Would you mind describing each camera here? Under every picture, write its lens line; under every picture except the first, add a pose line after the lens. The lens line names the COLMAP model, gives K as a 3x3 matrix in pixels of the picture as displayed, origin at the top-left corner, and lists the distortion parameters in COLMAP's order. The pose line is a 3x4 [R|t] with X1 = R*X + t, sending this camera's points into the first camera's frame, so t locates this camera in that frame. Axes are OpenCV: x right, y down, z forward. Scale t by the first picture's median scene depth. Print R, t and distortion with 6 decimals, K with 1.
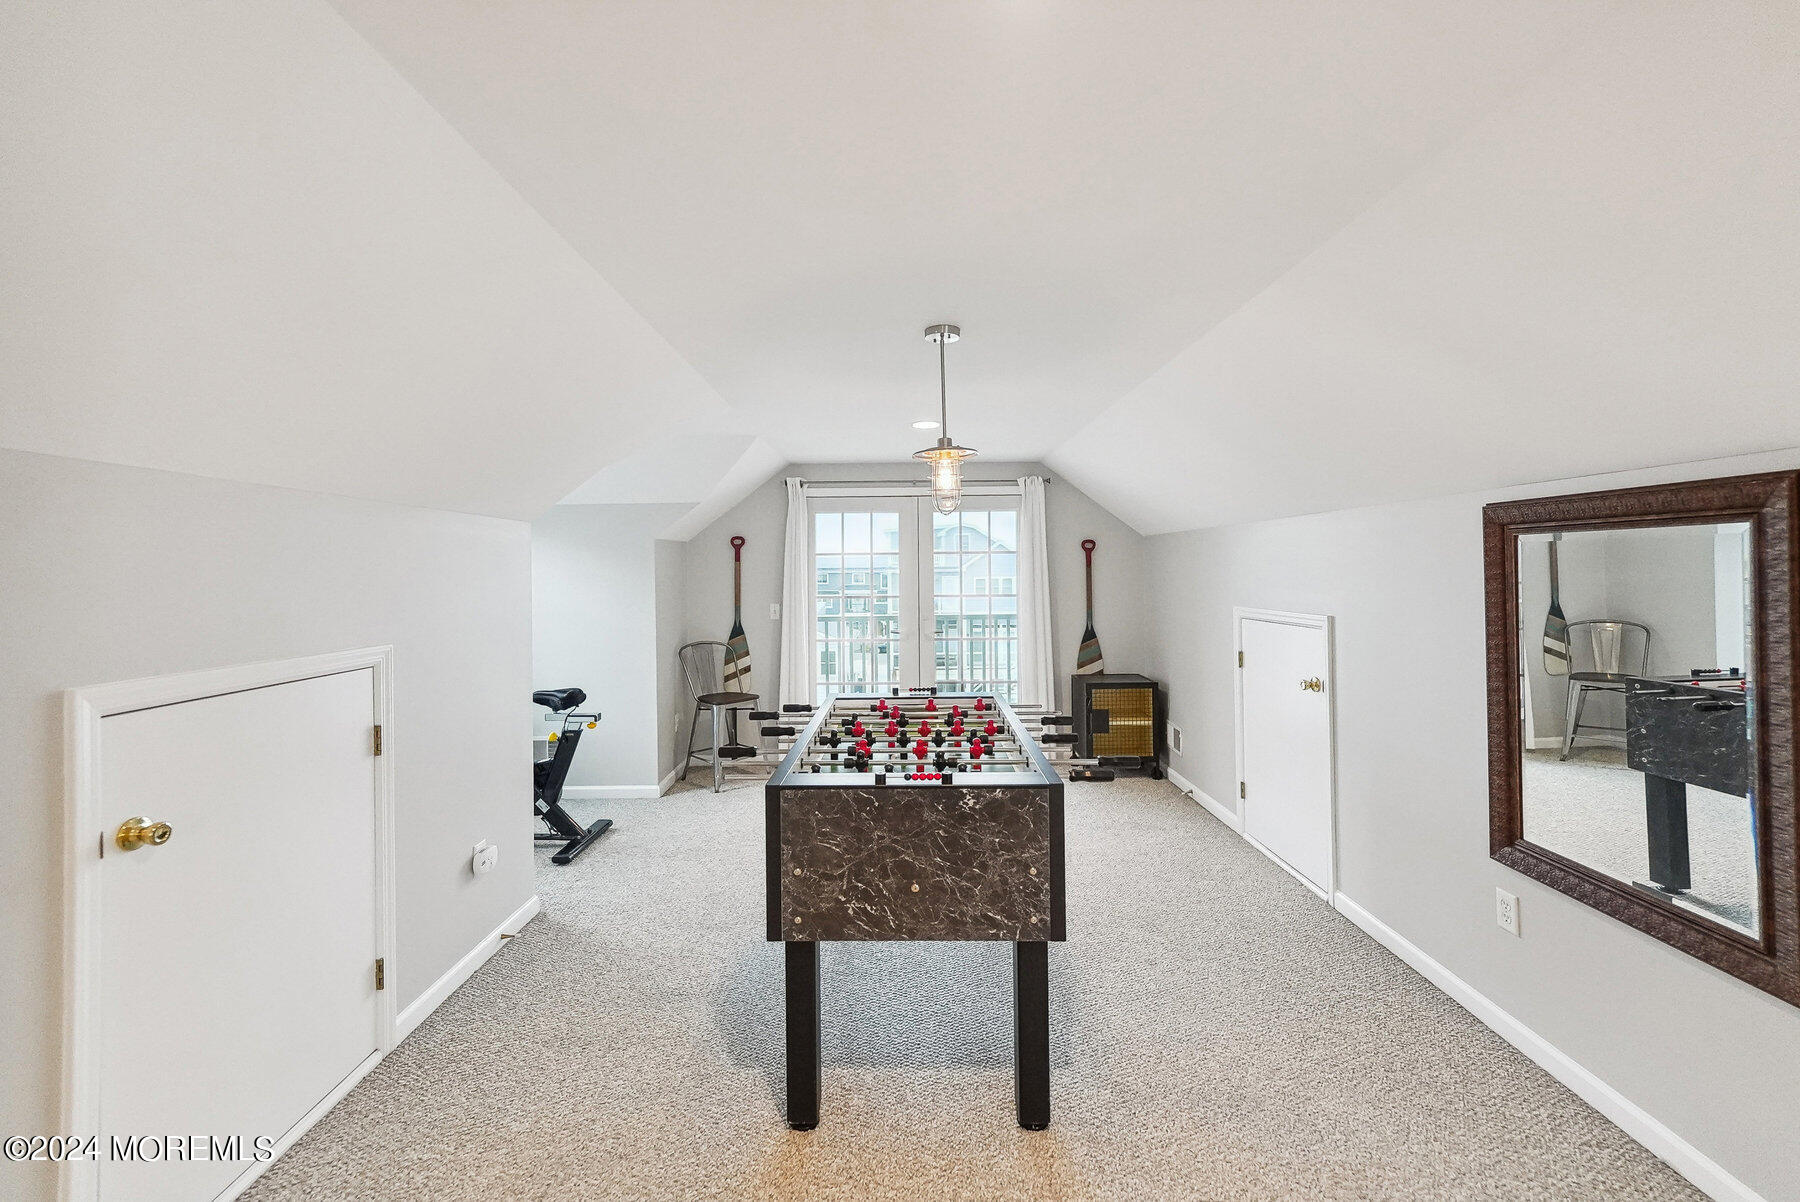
lens RADIAL K [[738.4, 0, 896.6], [0, 738.4, 591.5], [0, 0, 1]] dist [0.017075, -0.000011]
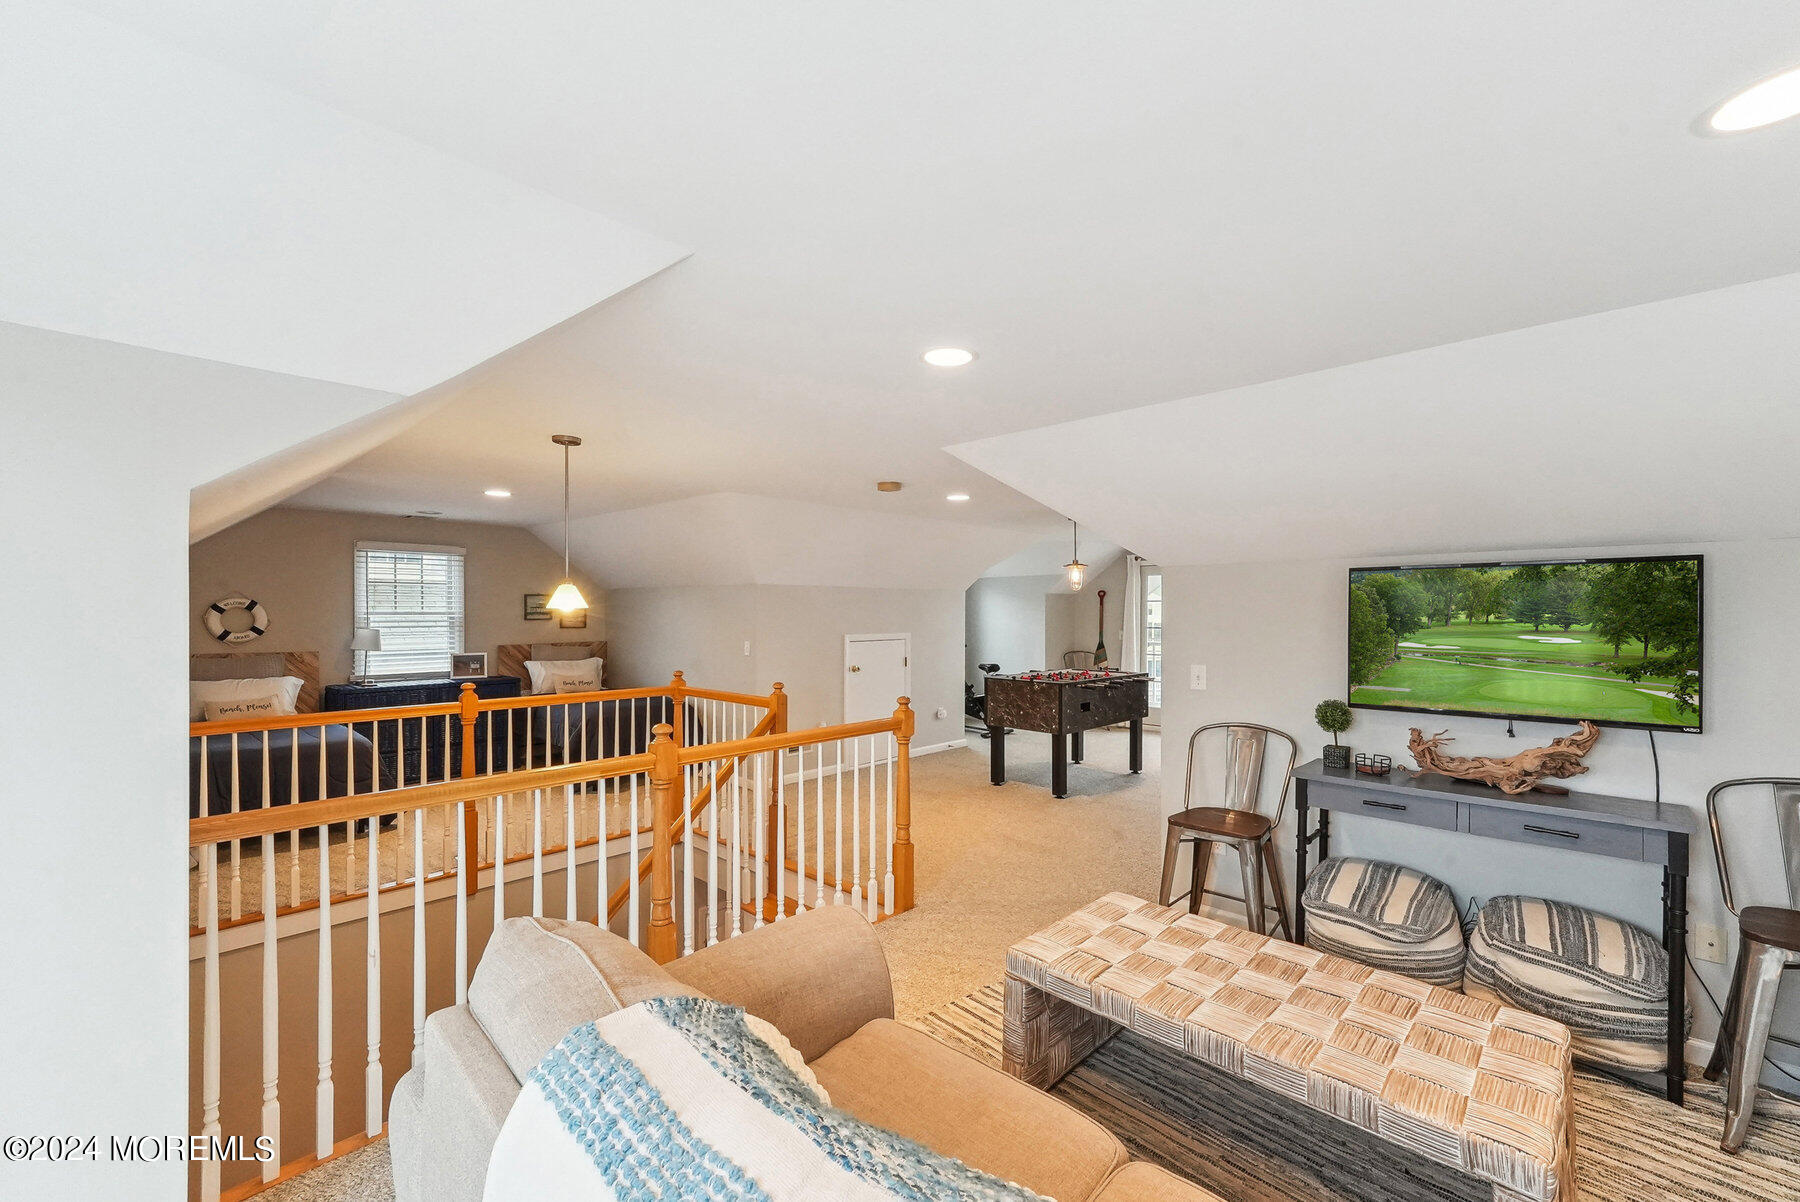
lens RADIAL K [[731.3, 0, 904.6], [0, 731.3, 613.7], [0, 0, 1]] dist [0.010242, -0.000214]
pose [[0.731615, 0.013424, -0.681586, 1.356073], [-0.026523, 0.999610, -0.008782, 0.013700], [0.681202, 0.024503, 0.731685, -1.243899]]
